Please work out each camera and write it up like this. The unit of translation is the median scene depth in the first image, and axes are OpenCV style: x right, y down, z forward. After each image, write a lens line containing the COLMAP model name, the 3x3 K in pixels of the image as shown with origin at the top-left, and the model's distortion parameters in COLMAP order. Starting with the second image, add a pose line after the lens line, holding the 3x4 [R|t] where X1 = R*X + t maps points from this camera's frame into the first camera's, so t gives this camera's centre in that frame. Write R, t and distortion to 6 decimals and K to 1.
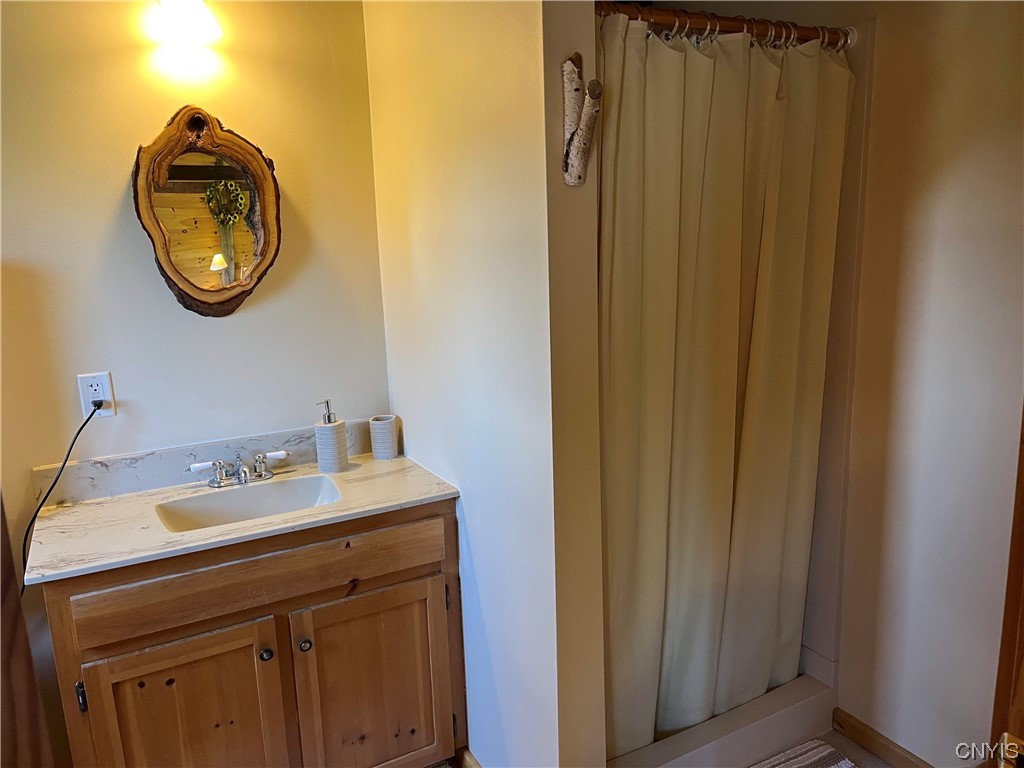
lens RADIAL K [[772.2, 0, 509.7], [0, 772.2, 388.8], [0, 0, 1]] dist [0.094212, -0.119726]
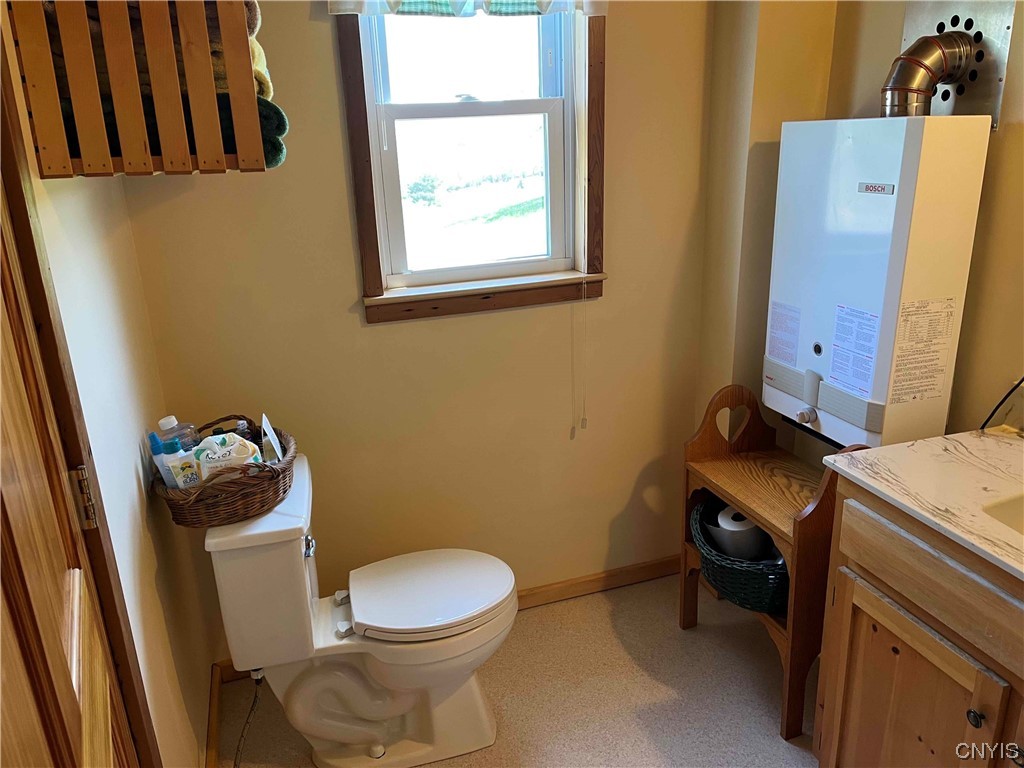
lens RADIAL K [[772.2, 0, 509.7], [0, 772.2, 388.8], [0, 0, 1]] dist [0.094212, -0.119726]
pose [[-0.148335, 0.360982, -0.920700, 0.324650], [-0.167786, 0.908316, 0.383159, -0.149265], [0.974600, 0.211317, -0.074167, 0.590766]]
